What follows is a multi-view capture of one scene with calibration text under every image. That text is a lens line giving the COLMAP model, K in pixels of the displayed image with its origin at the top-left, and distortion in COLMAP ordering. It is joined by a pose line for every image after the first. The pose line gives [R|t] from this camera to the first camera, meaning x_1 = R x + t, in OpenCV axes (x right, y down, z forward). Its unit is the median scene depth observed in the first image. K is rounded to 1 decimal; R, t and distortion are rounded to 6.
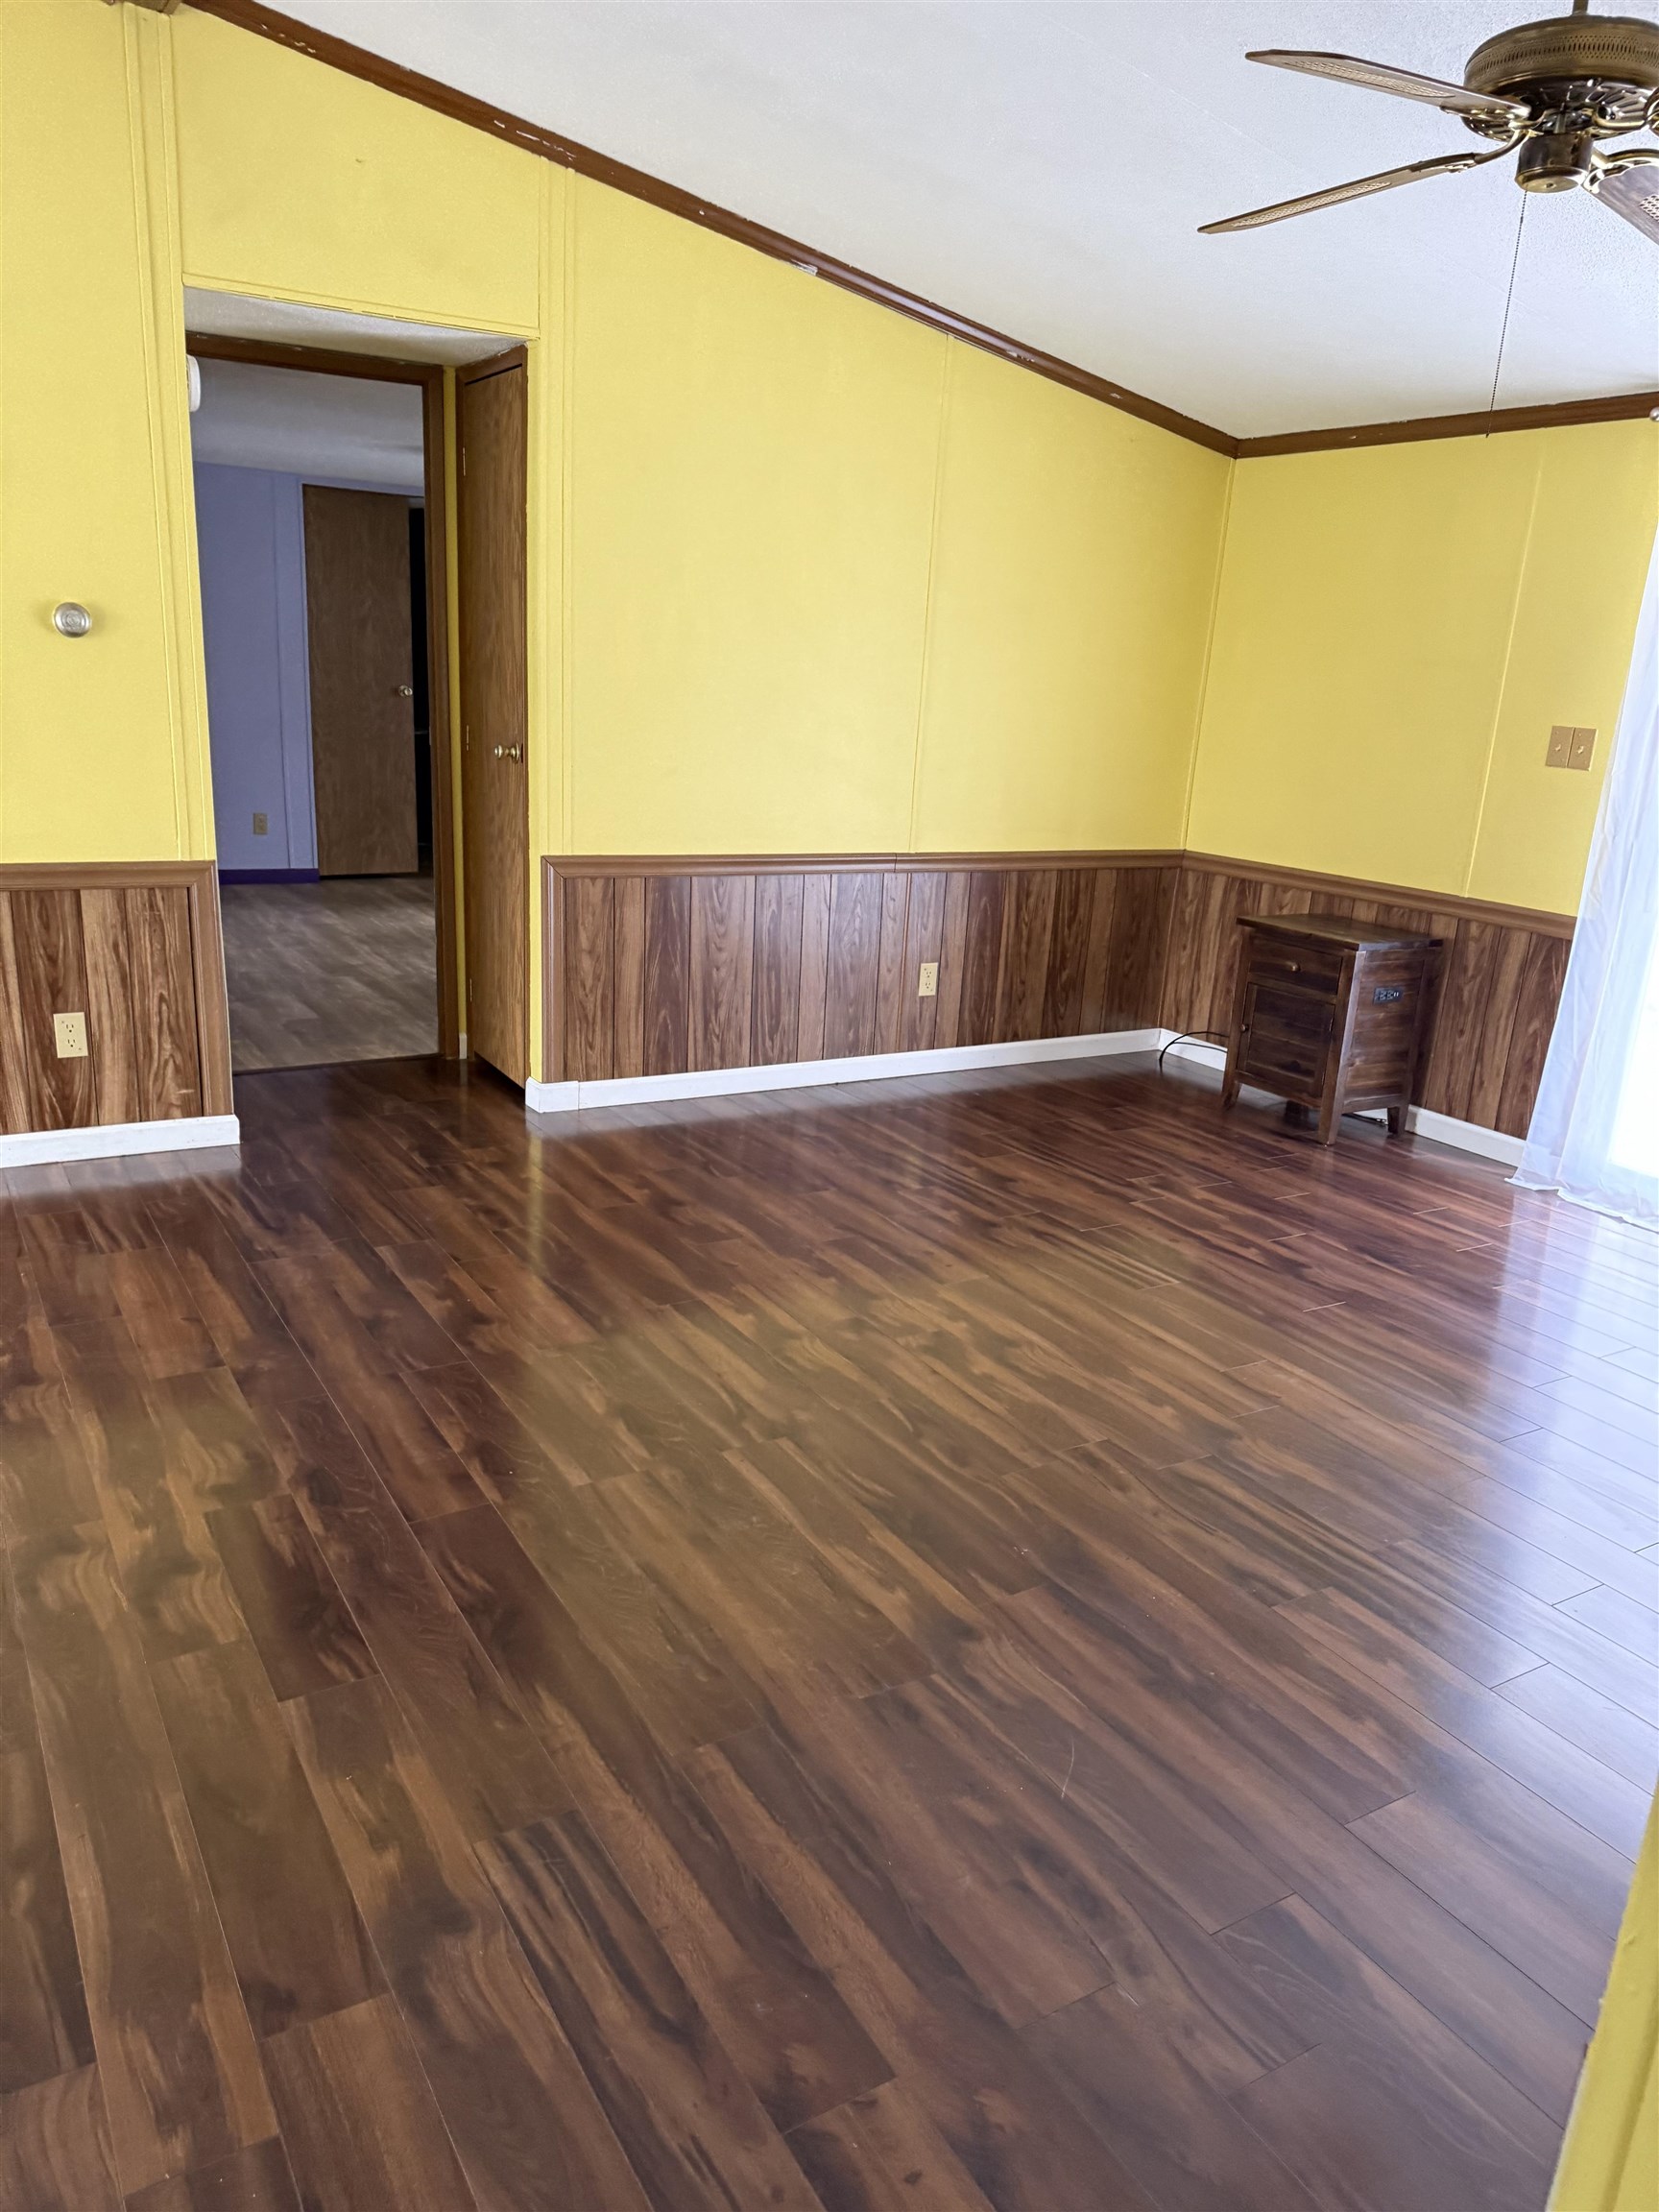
lens RADIAL K [[1572.0, 0, 837.8], [0, 1572.0, 1115.1], [0, 0, 1]] dist [0.025139, -0.029809]
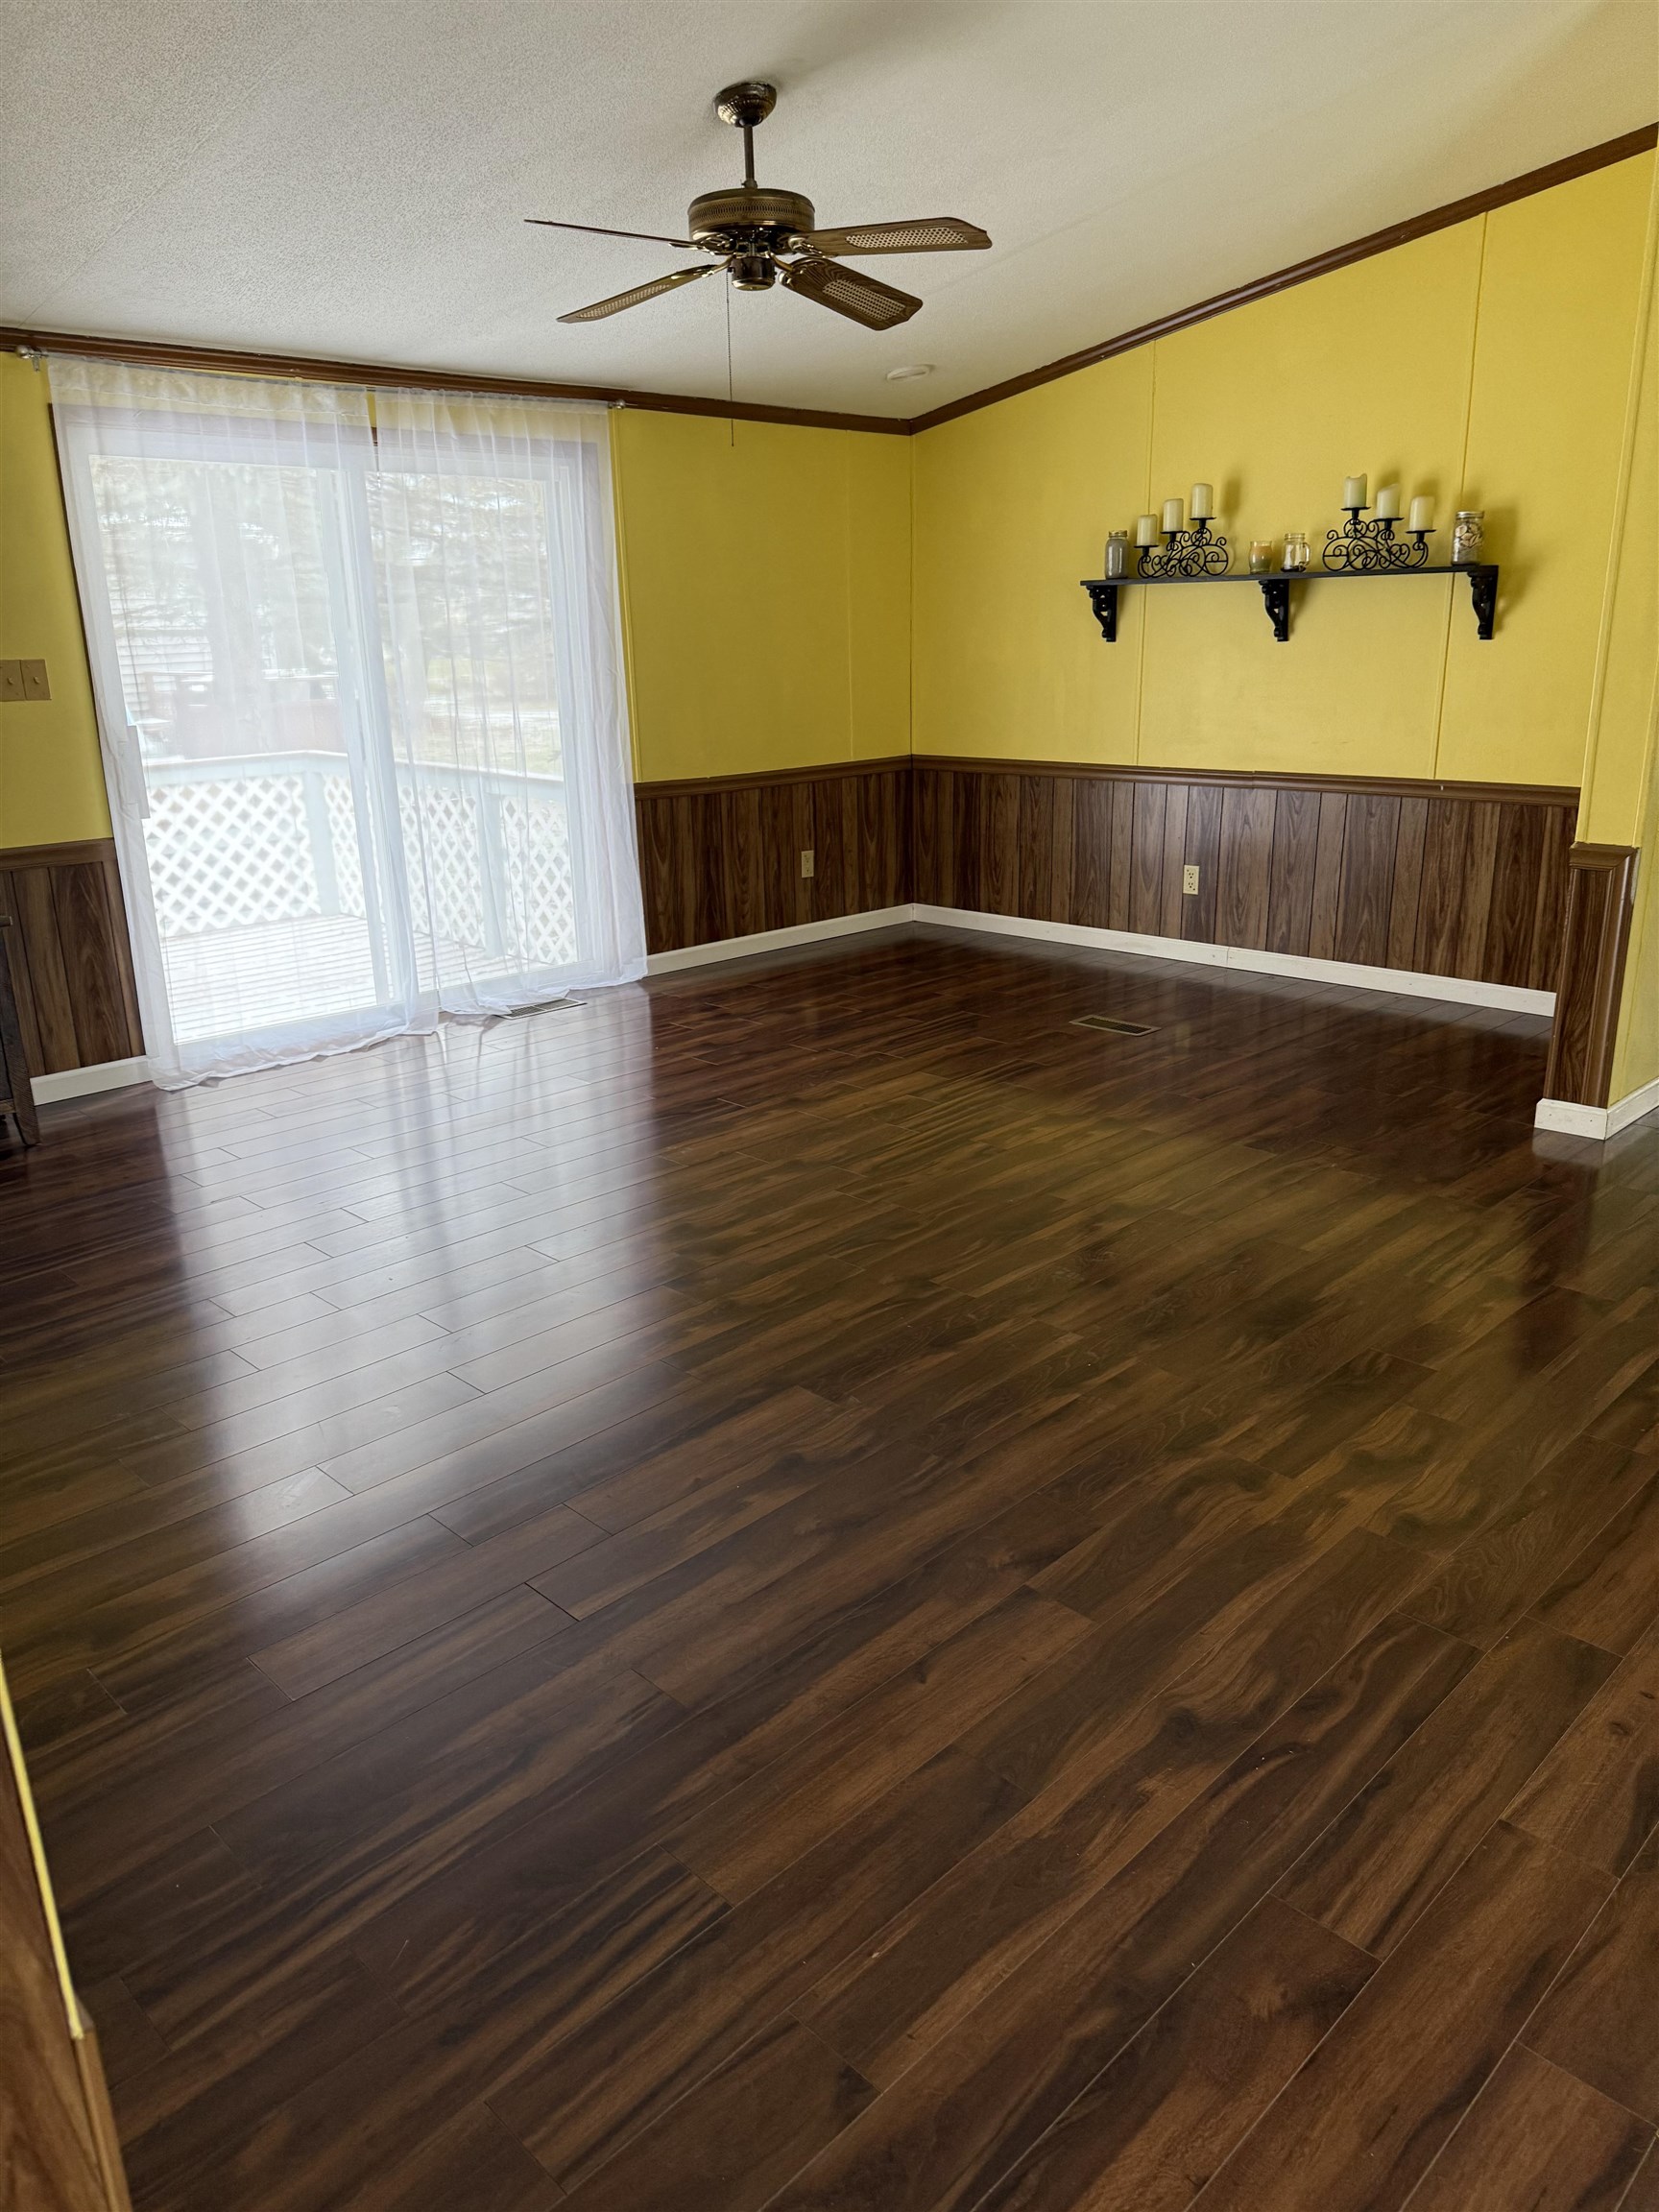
lens RADIAL K [[1572.0, 0, 823.4], [0, 1572.0, 1110.6], [0, 0, 1]] dist [0.025139, -0.029809]
pose [[-0.243360, -0.337901, 0.909175, -1.050513], [0.276962, 0.874120, 0.399007, -0.401292], [-0.929553, 0.348909, -0.119140, 1.179025]]
